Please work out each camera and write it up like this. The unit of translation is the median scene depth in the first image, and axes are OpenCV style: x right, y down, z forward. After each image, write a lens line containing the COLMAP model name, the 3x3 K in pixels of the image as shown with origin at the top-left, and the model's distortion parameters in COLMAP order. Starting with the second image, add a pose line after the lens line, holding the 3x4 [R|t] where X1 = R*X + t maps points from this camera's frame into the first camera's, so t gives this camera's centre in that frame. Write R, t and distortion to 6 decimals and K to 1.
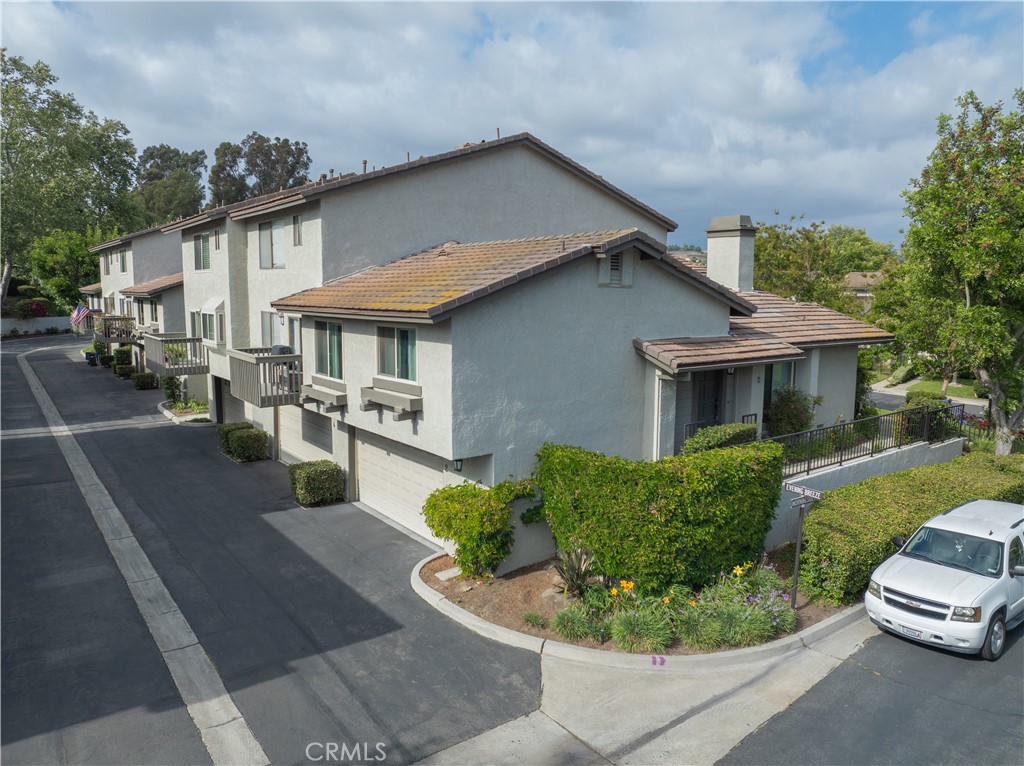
lens RADIAL K [[733.2, 0, 512.0], [0, 733.2, 383.0], [0, 0, 1]] dist [-0.001703, -0.002914]
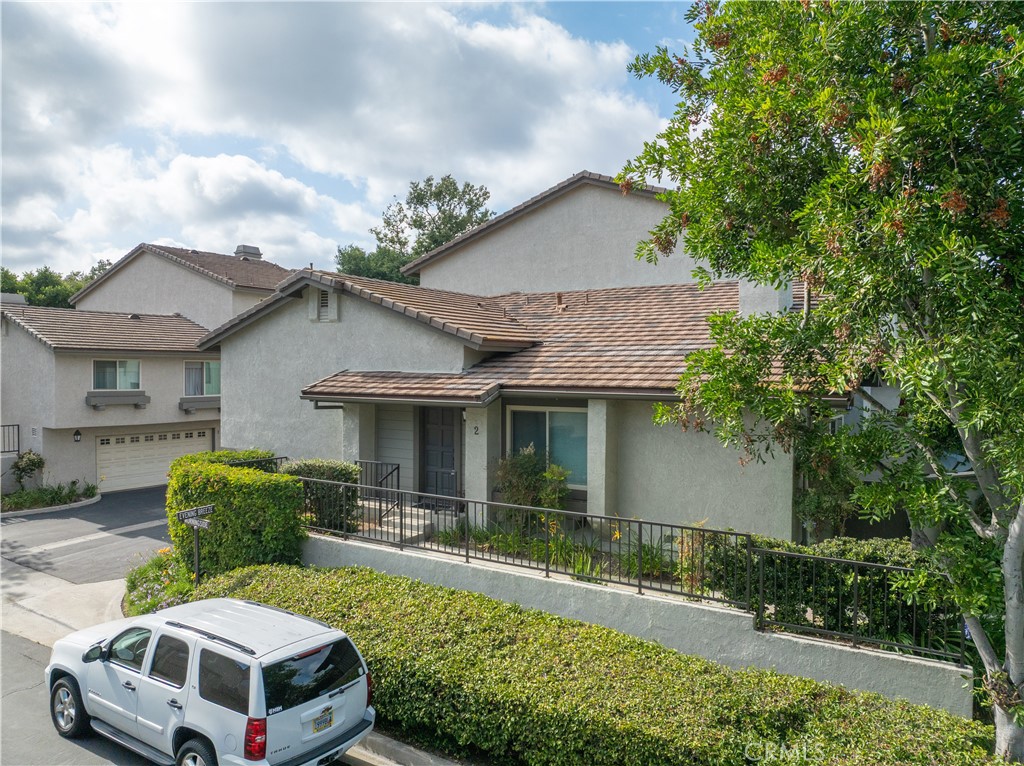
lens RADIAL K [[733.2, 0, 512.0], [0, 733.2, 383.0], [0, 0, 1]] dist [-0.001703, -0.002914]
pose [[0.337448, 0.008840, -0.941303, 1.137953], [-0.121255, 0.992034, -0.034153, -0.032569], [0.933502, 0.125663, 0.335831, 0.806231]]
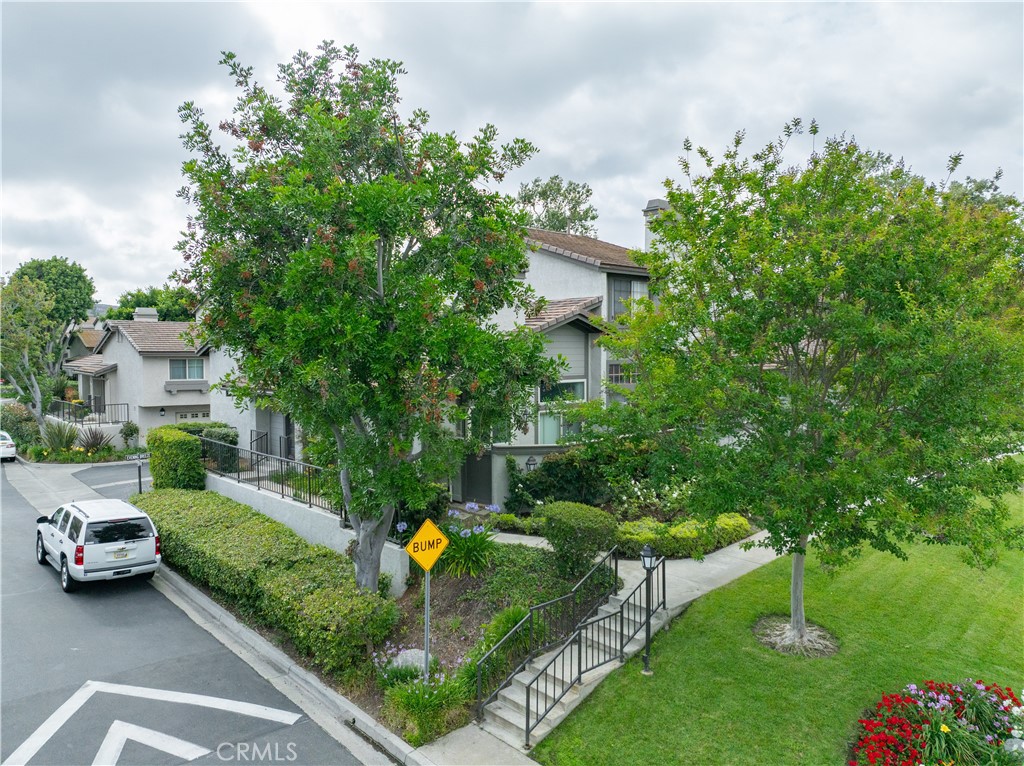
lens RADIAL K [[749.5, 0, 512.0], [0, 749.5, 383.0], [0, 0, 1]] dist [-0.002968, -0.004039]
pose [[0.080690, 0.030624, -0.996269, 1.735765], [-0.127524, 0.991631, 0.020153, -0.134138], [0.988548, 0.125422, 0.083920, 1.349059]]
